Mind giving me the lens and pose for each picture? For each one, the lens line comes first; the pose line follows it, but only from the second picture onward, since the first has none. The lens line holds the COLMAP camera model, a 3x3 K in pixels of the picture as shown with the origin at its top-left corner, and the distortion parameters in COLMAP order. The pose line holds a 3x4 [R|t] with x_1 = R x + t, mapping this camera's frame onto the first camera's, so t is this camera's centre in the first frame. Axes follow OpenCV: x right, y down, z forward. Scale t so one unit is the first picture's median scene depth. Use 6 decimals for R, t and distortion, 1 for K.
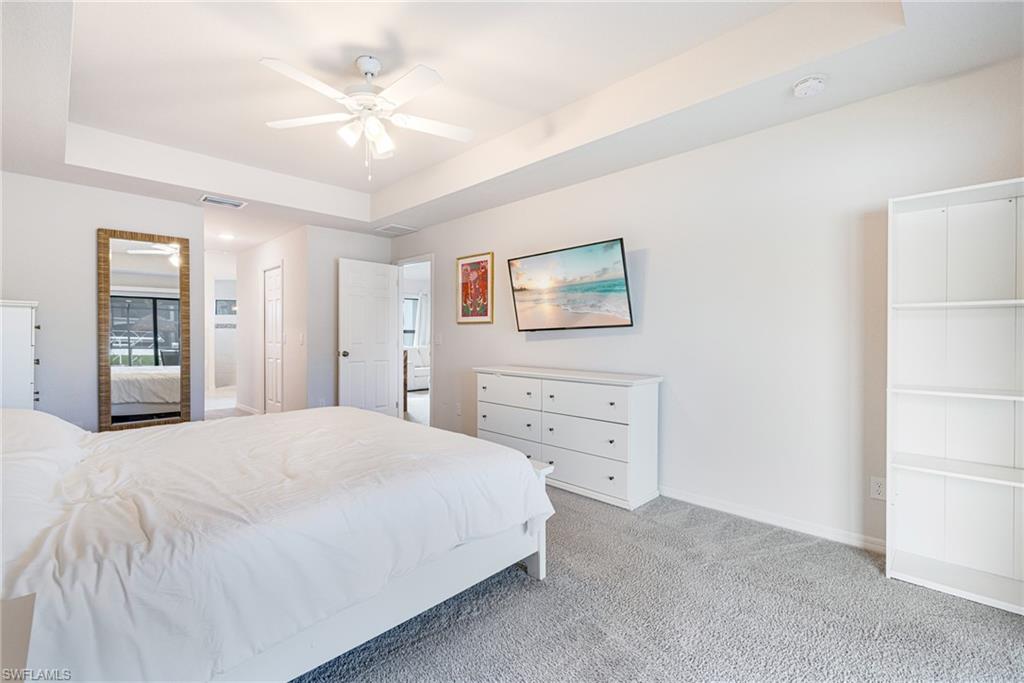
lens RADIAL K [[443.4, 0, 515.0], [0, 443.4, 338.8], [0, 0, 1]] dist [-0.003452, 0.000963]
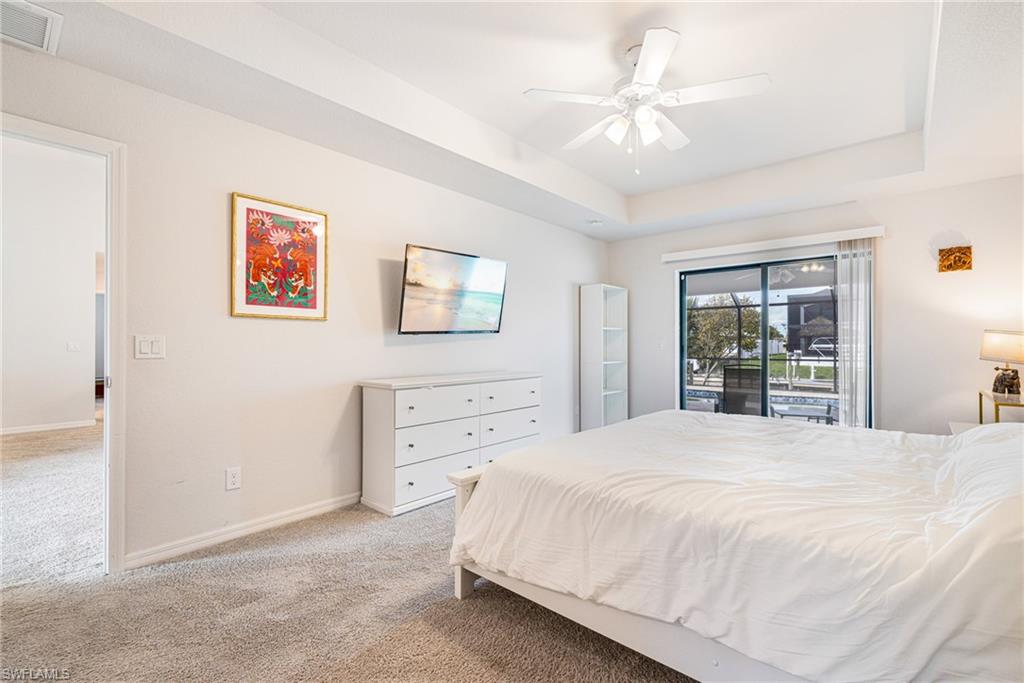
lens RADIAL K [[443.4, 0, 510.2], [0, 443.4, 340.5], [0, 0, 1]] dist [-0.003452, 0.000963]
pose [[-0.036797, 0.003732, 0.999316, -0.716829], [0.007289, 0.999967, -0.003466, -0.000881], [-0.999296, 0.007156, -0.036823, 0.739933]]
